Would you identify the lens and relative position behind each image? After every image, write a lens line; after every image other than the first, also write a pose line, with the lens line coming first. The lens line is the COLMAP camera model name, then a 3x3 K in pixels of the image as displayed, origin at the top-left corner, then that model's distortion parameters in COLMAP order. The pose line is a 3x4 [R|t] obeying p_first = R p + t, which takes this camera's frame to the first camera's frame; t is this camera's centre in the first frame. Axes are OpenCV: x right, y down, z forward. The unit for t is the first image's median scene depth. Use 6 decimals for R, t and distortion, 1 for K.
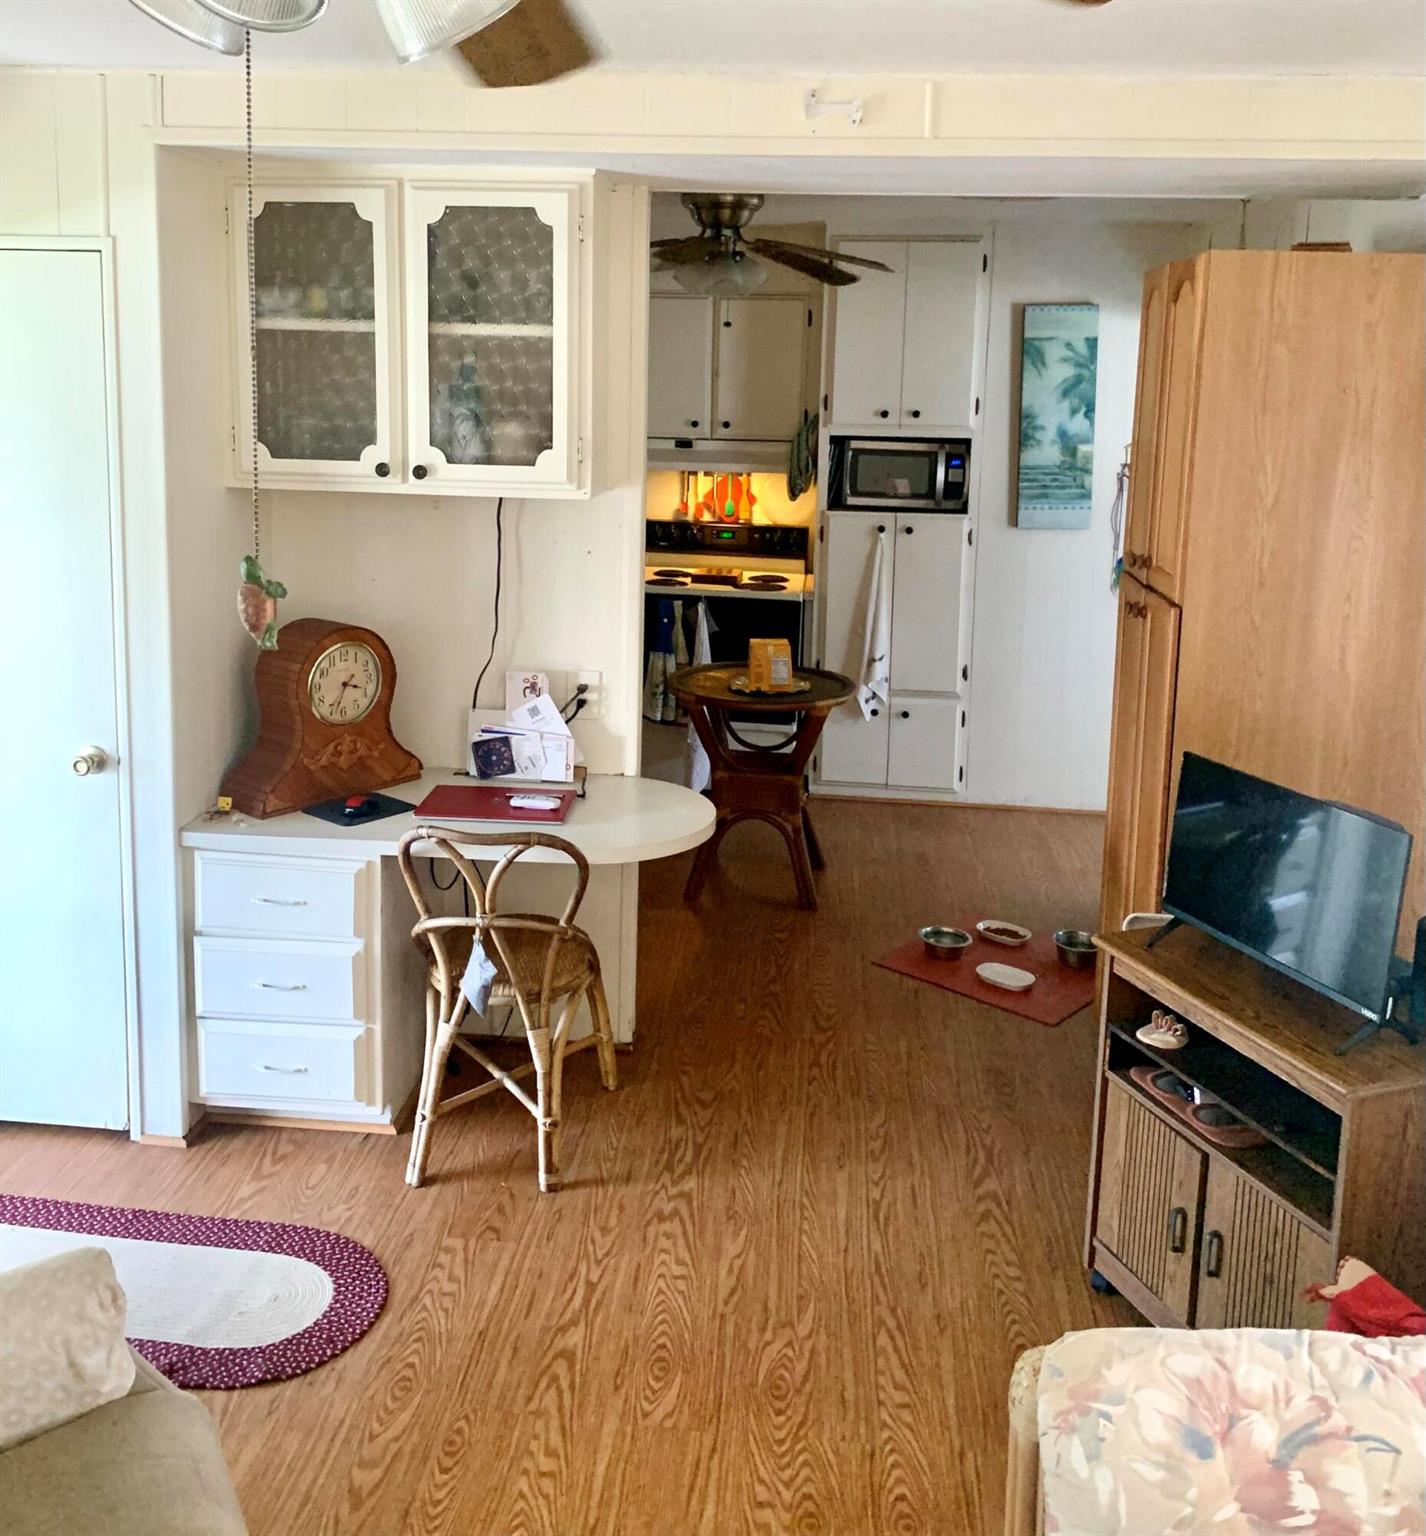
lens RADIAL K [[1794.3, 0, 708.4], [0, 1794.3, 768.2], [0, 0, 1]] dist [0.023393, 0.000000]
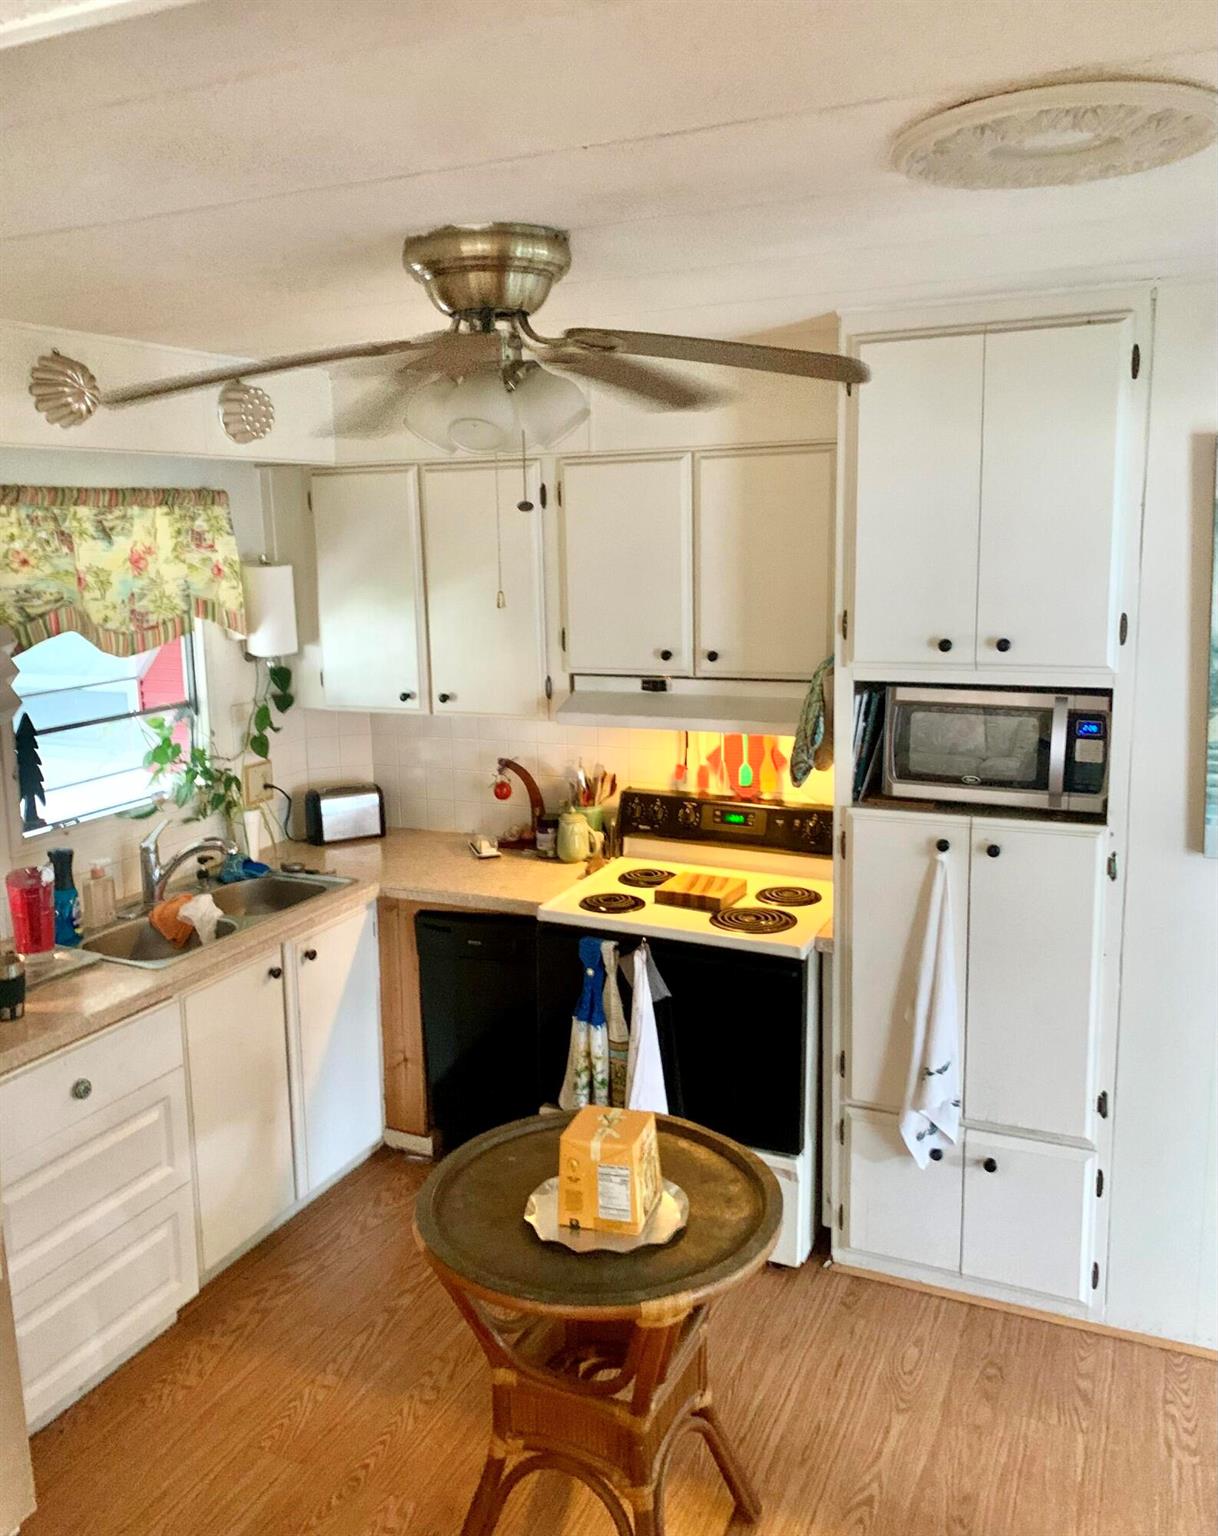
lens RADIAL K [[1295.3, 0, 609.3], [0, 1295.3, 762.8], [0, 0, 1]] dist [-0.027276, -0.019535]
pose [[0.932215, 0.022245, -0.361220, 0.143064], [-0.035562, 0.998909, -0.030260, -0.141657], [0.360152, 0.041054, 0.931990, 0.578053]]
